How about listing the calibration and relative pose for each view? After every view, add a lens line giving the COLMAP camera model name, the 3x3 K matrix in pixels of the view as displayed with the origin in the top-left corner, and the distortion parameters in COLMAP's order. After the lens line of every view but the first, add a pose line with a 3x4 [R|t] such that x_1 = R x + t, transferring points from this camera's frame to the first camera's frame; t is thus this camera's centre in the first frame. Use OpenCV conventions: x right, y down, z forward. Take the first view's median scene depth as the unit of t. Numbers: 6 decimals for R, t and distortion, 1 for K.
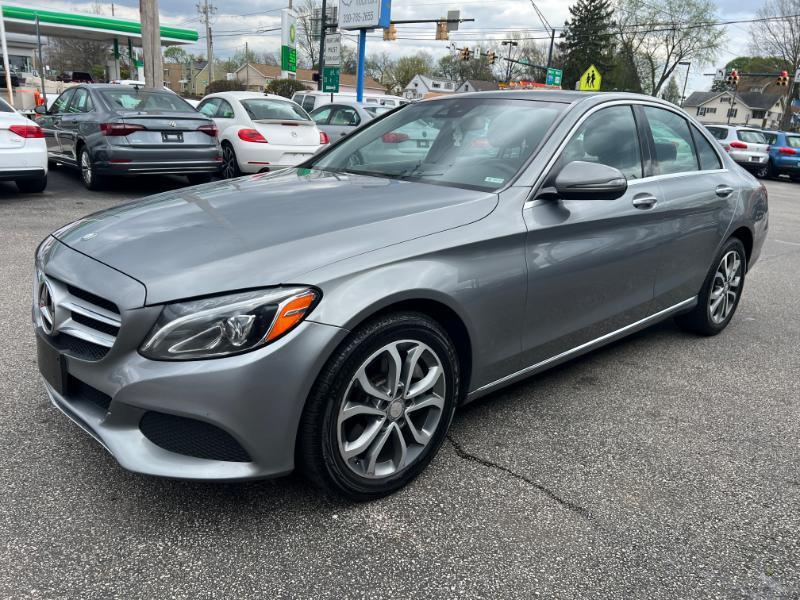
lens RADIAL K [[609.7, 0, 402.9], [0, 609.7, 303.4], [0, 0, 1]] dist [0.050683, -0.059375]
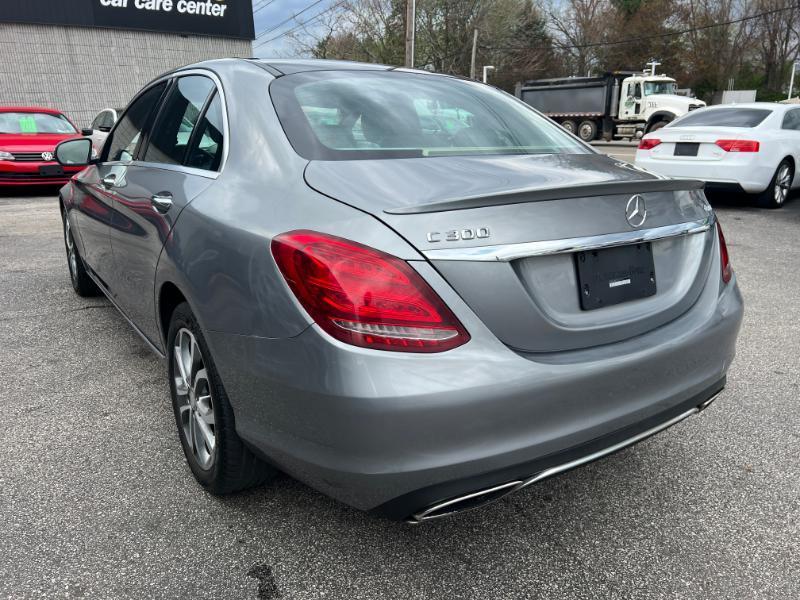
lens RADIAL K [[609.7, 0, 397.8], [0, 609.7, 299.0], [0, 0, 1]] dist [0.050683, -0.059375]
pose [[-0.158879, 0.228805, -0.960420, 0.529759], [-0.287100, 0.920031, 0.266677, -0.157611], [0.944633, 0.318106, -0.080484, 0.638729]]
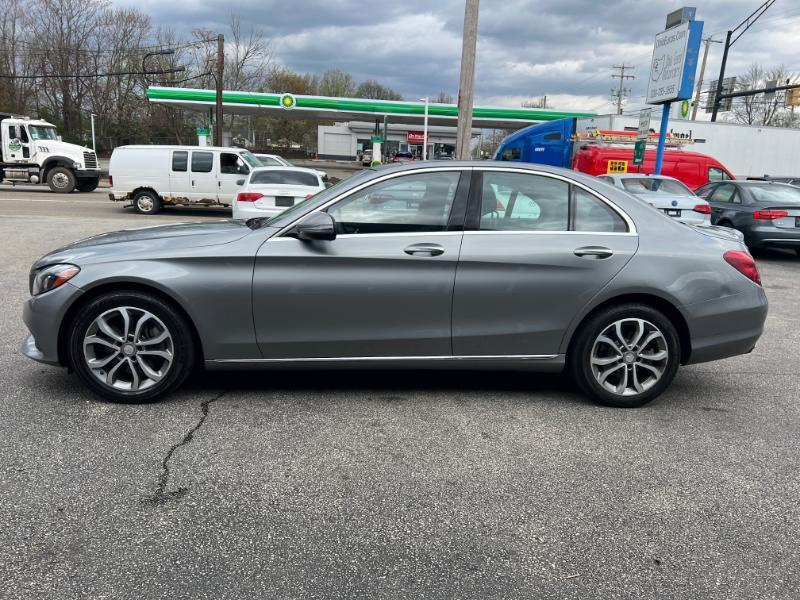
lens RADIAL K [[609.7, 0, 404.2], [0, 609.7, 296.1], [0, 0, 1]] dist [0.050683, -0.059375]
pose [[0.788954, 0.100819, -0.606125, 0.439230], [-0.176365, 0.982096, -0.066207, 0.002505], [0.588598, 0.159134, 0.792609, 0.024876]]
